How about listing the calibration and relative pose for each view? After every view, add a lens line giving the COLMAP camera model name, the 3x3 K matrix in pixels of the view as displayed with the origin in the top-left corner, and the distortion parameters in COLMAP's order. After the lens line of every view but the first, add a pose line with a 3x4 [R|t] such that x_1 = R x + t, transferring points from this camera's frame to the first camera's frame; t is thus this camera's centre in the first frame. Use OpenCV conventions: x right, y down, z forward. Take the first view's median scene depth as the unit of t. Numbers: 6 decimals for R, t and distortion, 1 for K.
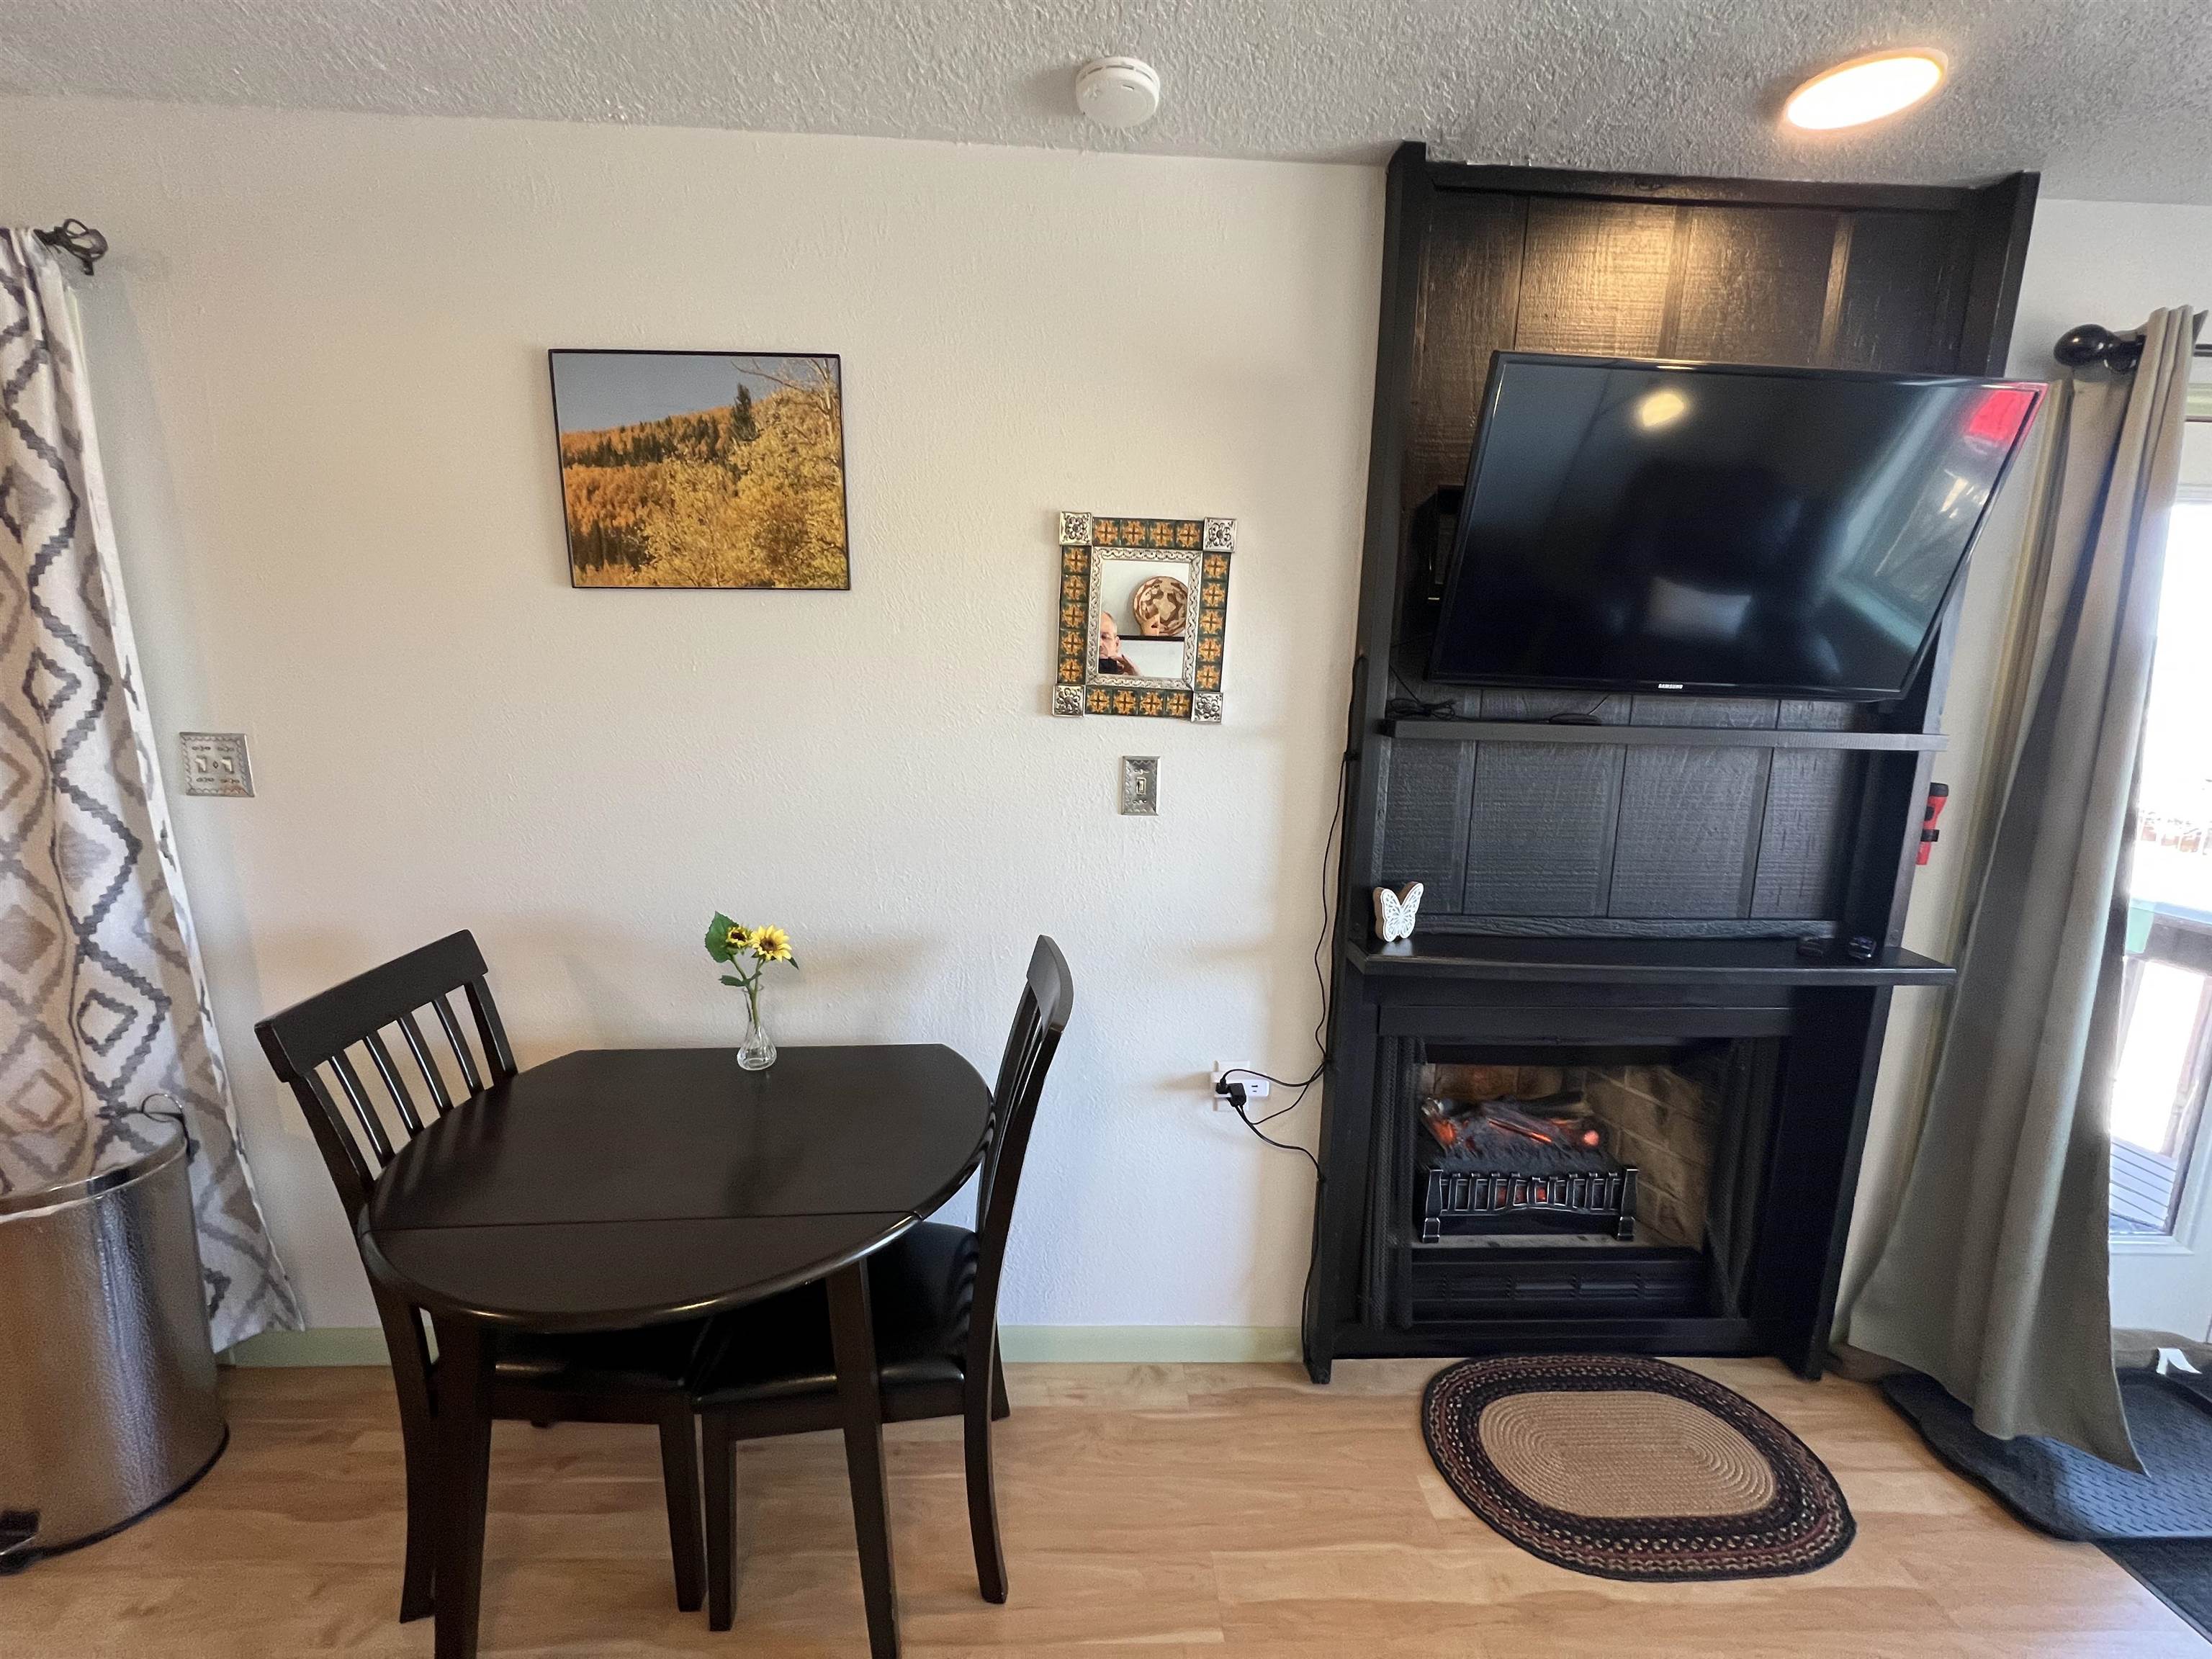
lens RADIAL K [[882.0, 0, 1103.2], [0, 882.0, 823.7], [0, 0, 1]] dist [-0.000976, -0.000032]
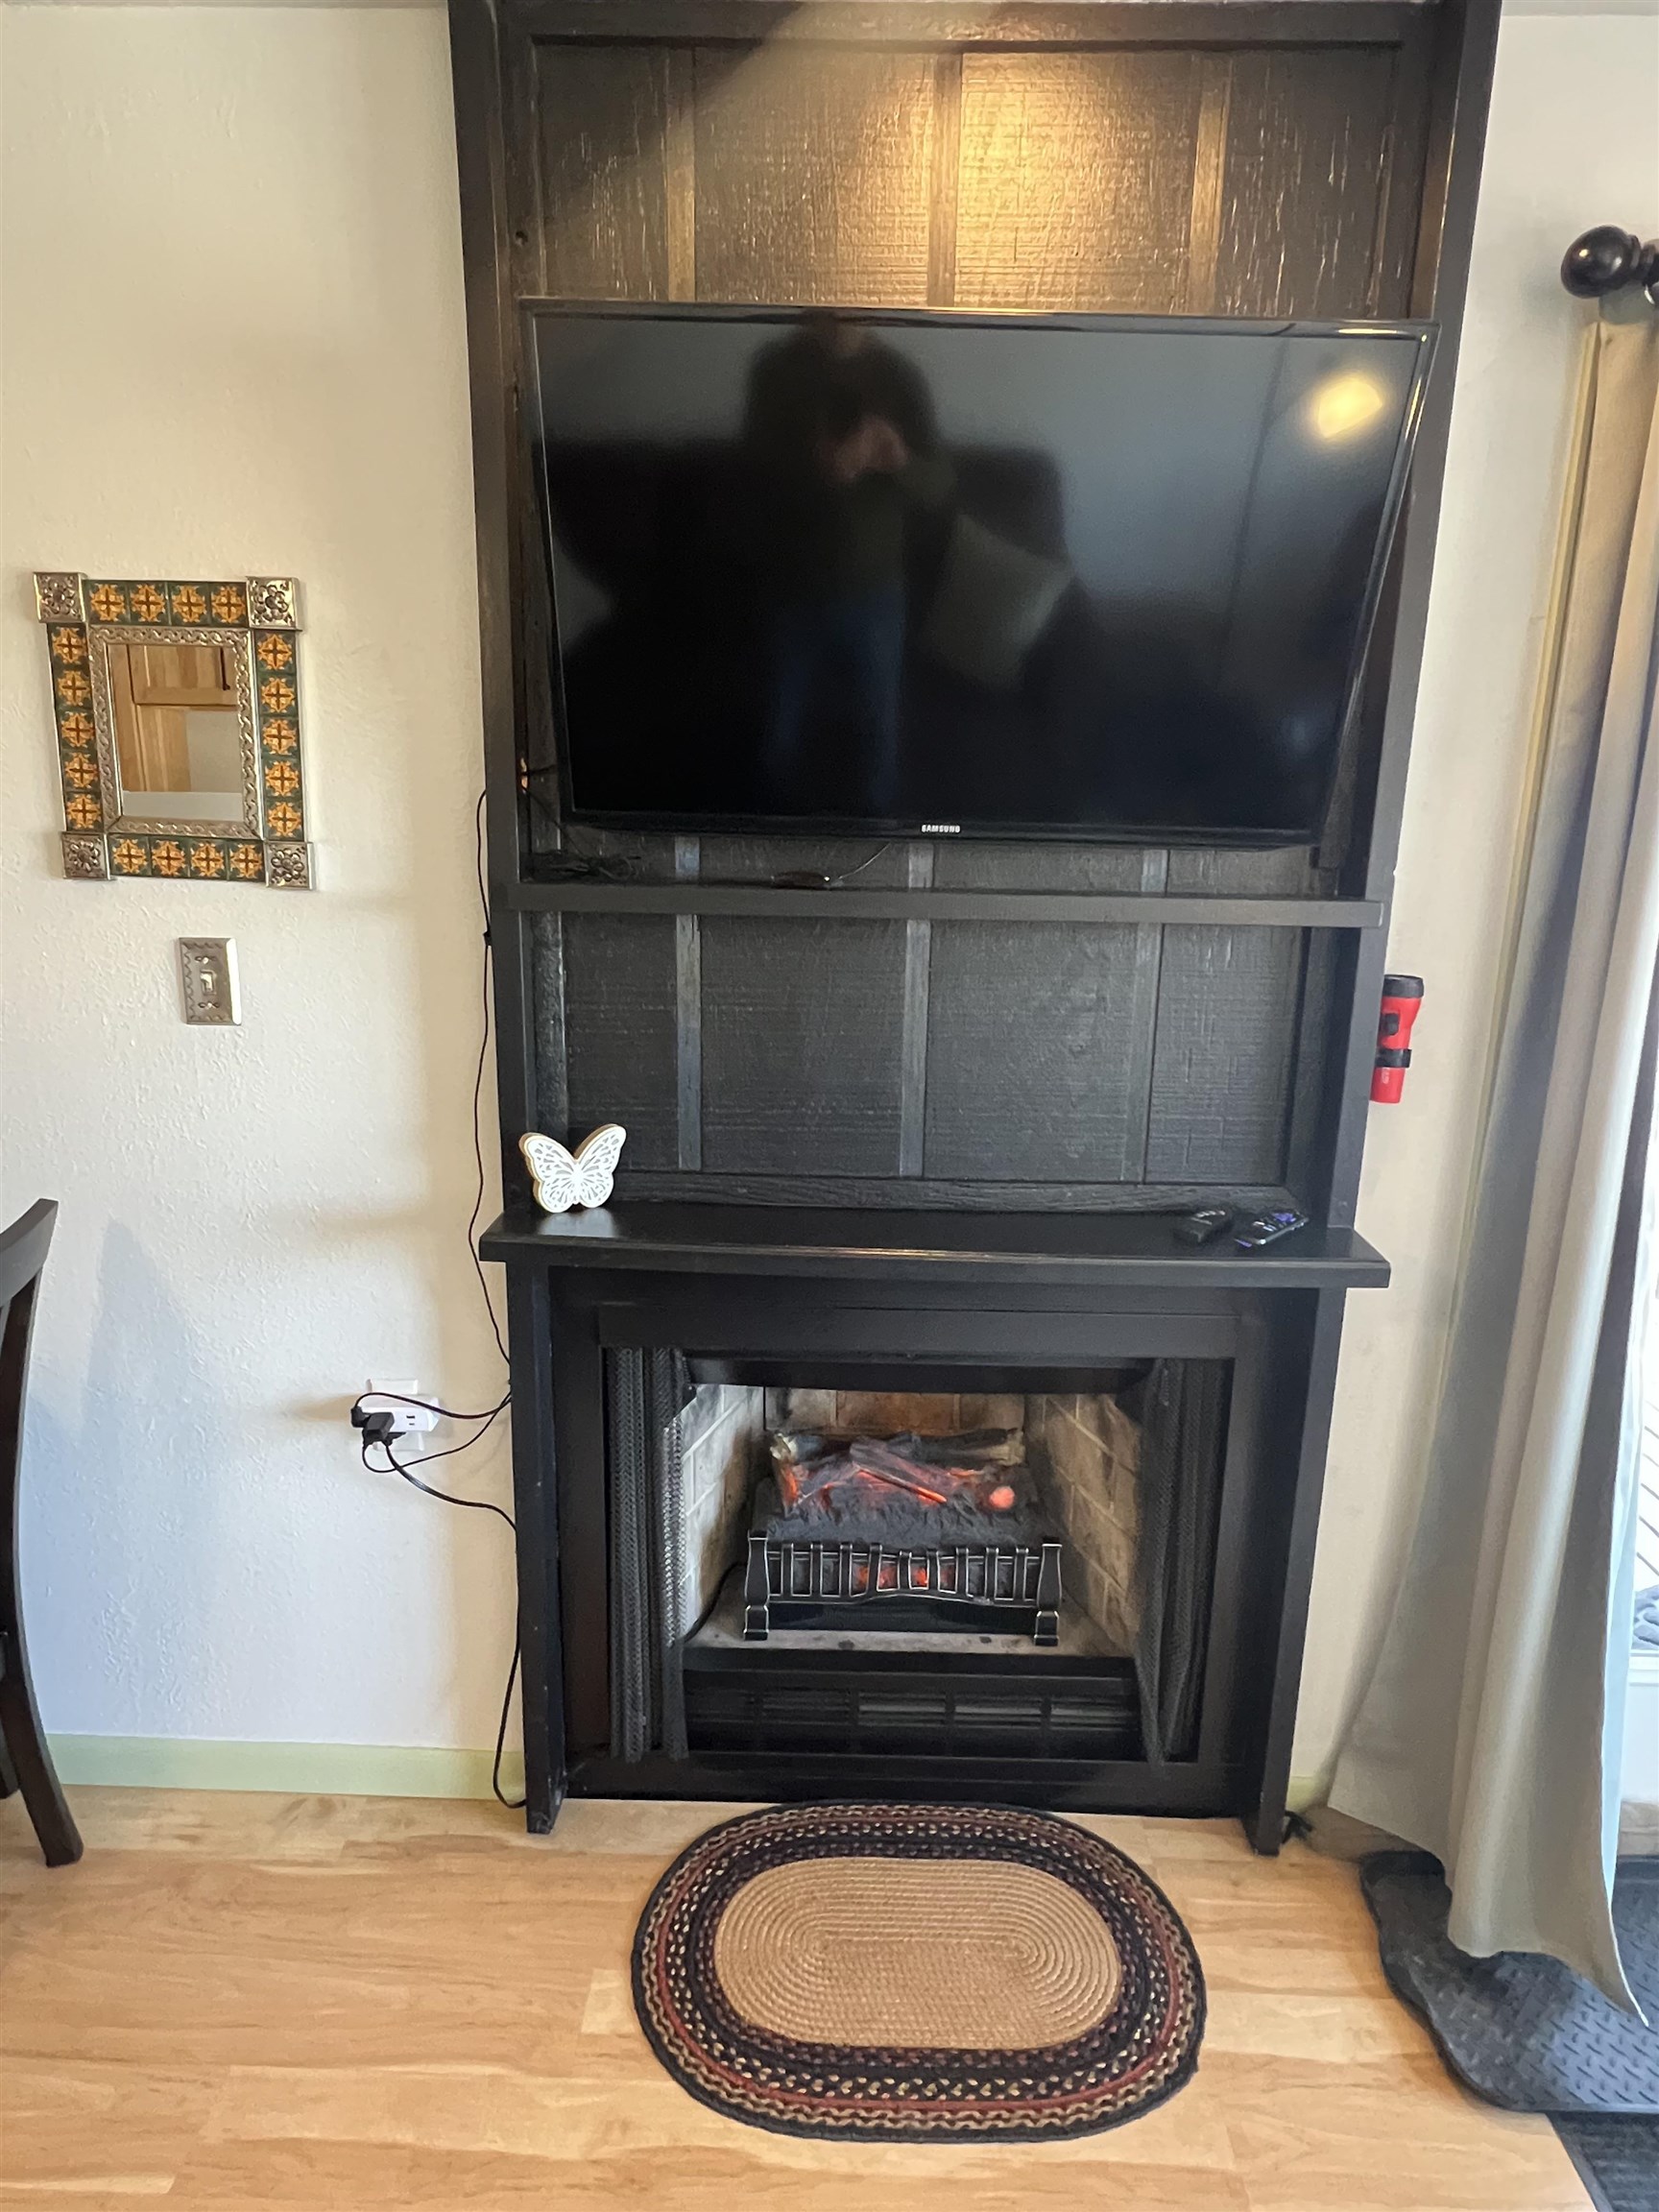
lens RADIAL K [[1224.3, 0, 825.3], [0, 1224.3, 1096.9], [0, 0, 1]] dist [-0.001390, 0.000125]
pose [[0.998418, 0.004536, -0.056036, 0.577414], [-0.001347, 0.998384, 0.056810, -0.008431], [0.056203, -0.056645, 0.996811, 0.079055]]
